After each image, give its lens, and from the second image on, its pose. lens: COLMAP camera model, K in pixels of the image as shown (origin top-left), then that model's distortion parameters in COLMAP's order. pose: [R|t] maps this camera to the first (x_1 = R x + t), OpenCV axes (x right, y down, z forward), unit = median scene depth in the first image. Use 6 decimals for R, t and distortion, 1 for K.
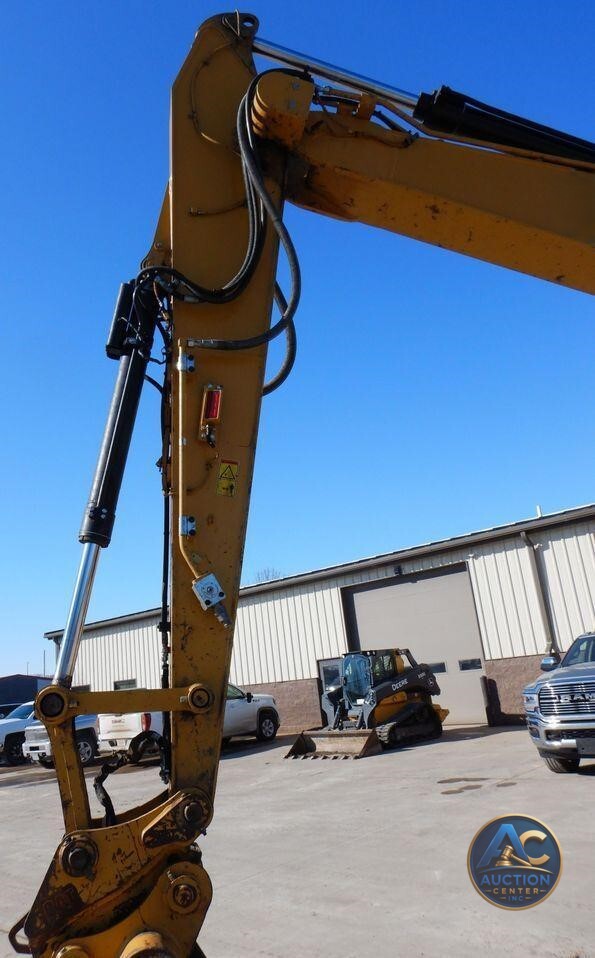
lens RADIAL K [[714.2, 0, 215.9], [0, 714.2, 503.0], [0, 0, 1]] dist [0.001106, 0.000687]
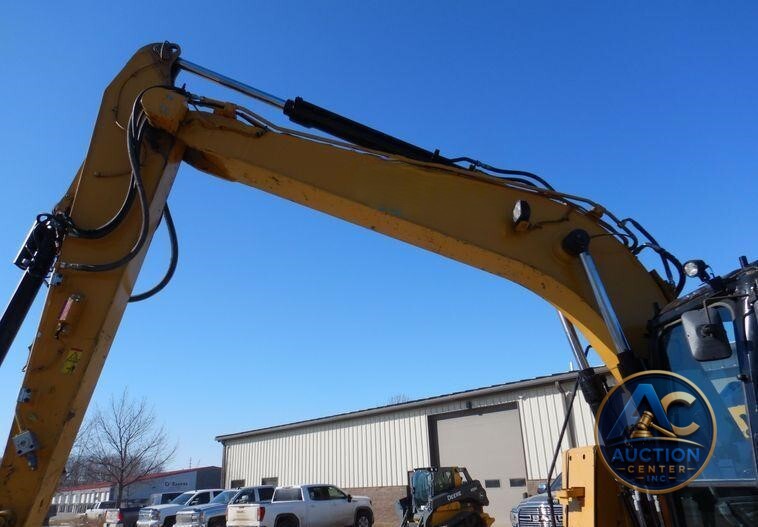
lens RADIAL K [[541.2, 0, 376.5], [0, 541.2, 285.4], [0, 0, 1]] dist [0.006553, 0.001184]
pose [[0.998404, 0.054610, -0.014420, 0.109953], [-0.055777, 0.993476, -0.099468, -0.019344], [0.008894, 0.100114, 0.994936, -0.016513]]
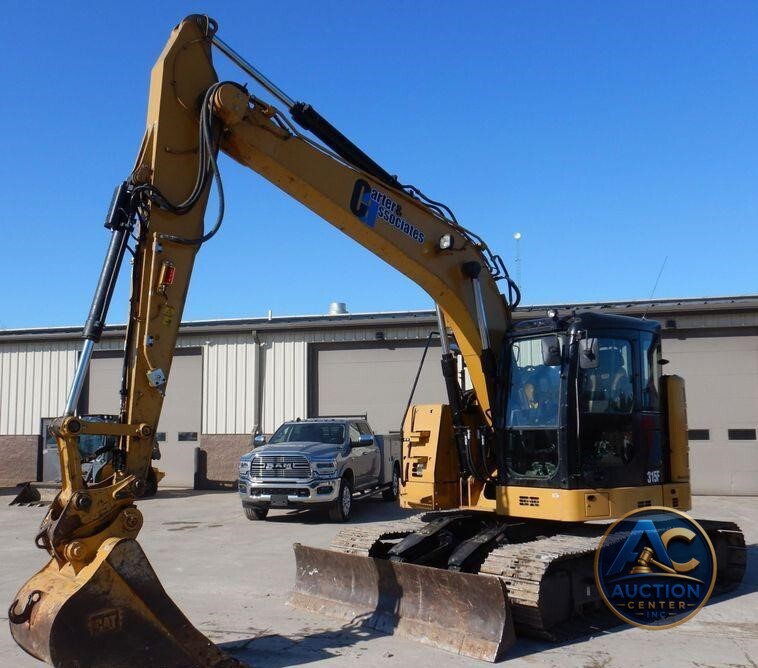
lens RADIAL K [[772.5, 0, 320.2], [0, 772.5, 374.7], [0, 0, 1]] dist [-0.001894, 0.020439]
pose [[0.853818, 0.137715, 0.502026, -0.107499], [-0.209138, 0.973870, 0.088540, -0.024989], [-0.476714, -0.180590, 0.860309, -0.156109]]
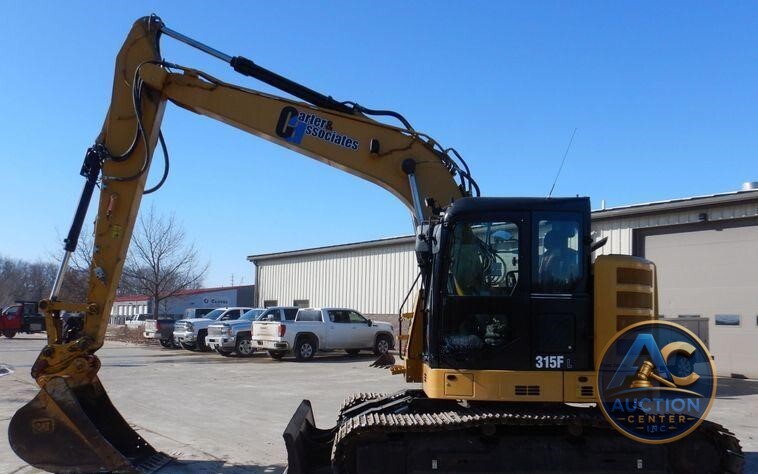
lens RADIAL K [[672.2, 0, 366.0], [0, 672.2, 285.6], [0, 0, 1]] dist [0.005542, 0.000103]
pose [[0.987365, 0.108491, -0.115497, 0.218474], [-0.081396, 0.972602, 0.217761, -0.080740], [0.135957, -0.205609, 0.969144, -0.238267]]
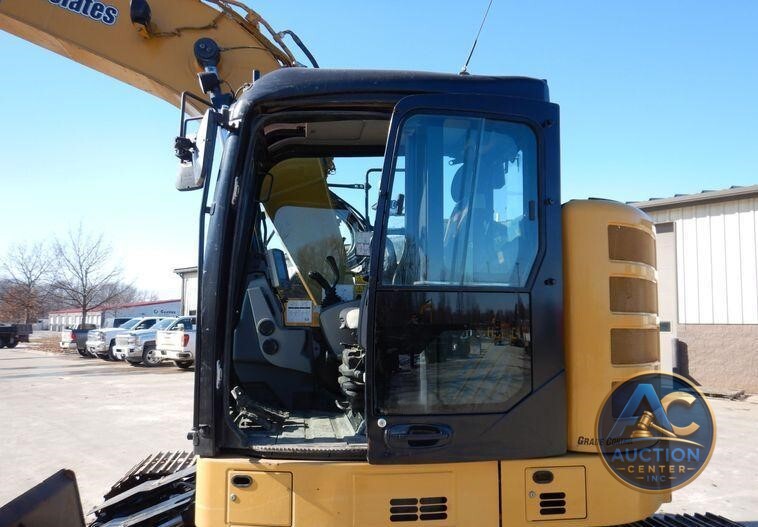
lens RADIAL K [[541.2, 0, 376.5], [0, 541.2, 285.4], [0, 0, 1]] dist [0.006553, 0.001184]
pose [[0.994018, 0.107297, 0.020369, 0.250968], [-0.109212, 0.977408, 0.180960, -0.025206], [-0.000493, -0.182103, 0.983279, 0.000285]]
